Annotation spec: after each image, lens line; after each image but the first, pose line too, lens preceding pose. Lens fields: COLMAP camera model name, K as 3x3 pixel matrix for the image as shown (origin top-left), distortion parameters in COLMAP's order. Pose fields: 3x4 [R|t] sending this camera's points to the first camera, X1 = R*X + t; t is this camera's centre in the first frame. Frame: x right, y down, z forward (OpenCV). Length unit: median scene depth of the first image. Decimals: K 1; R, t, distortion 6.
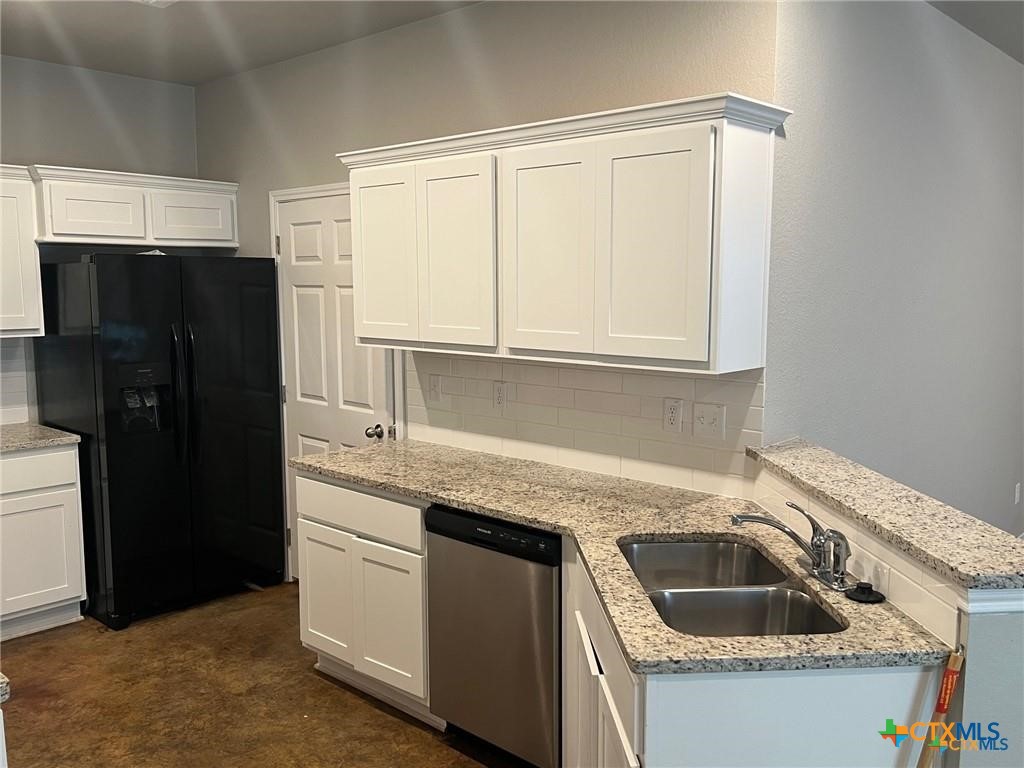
lens RADIAL K [[886.3, 0, 515.9], [0, 886.3, 388.0], [0, 0, 1]] dist [0.101707, -0.186566]
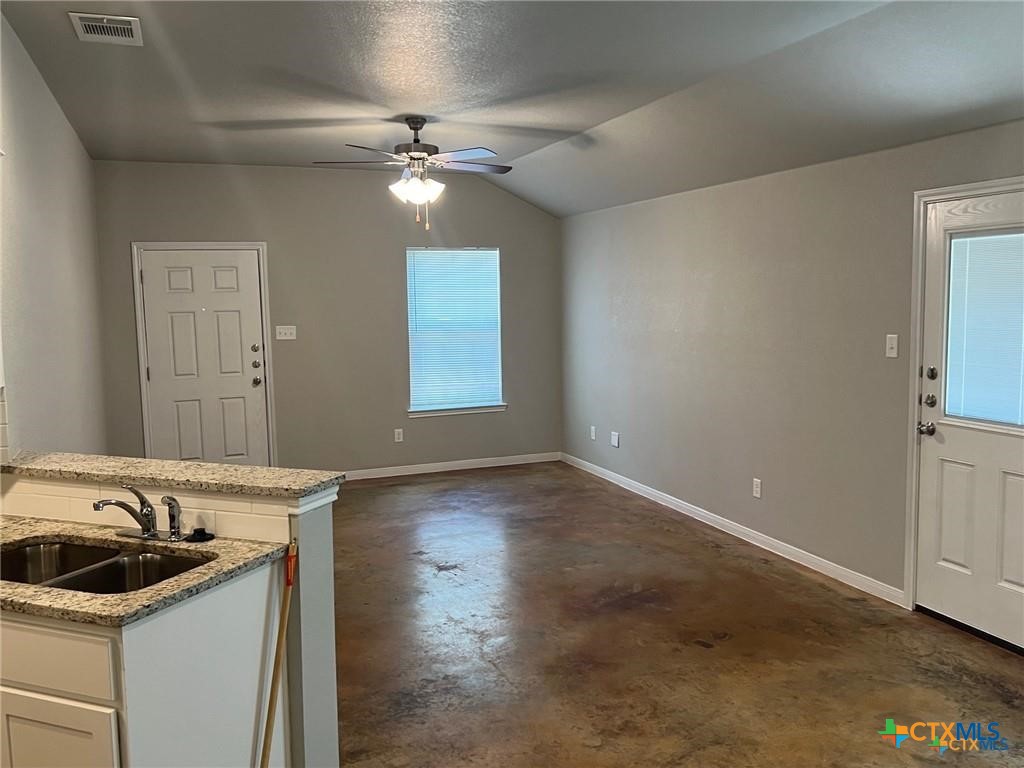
lens RADIAL K [[886.3, 0, 515.9], [0, 886.3, 388.0], [0, 0, 1]] dist [0.101707, -0.186566]
pose [[0.456455, -0.099171, 0.884202, -0.631168], [0.123261, 0.991235, 0.047544, 0.004060], [-0.881167, 0.087286, 0.464678, -0.068579]]
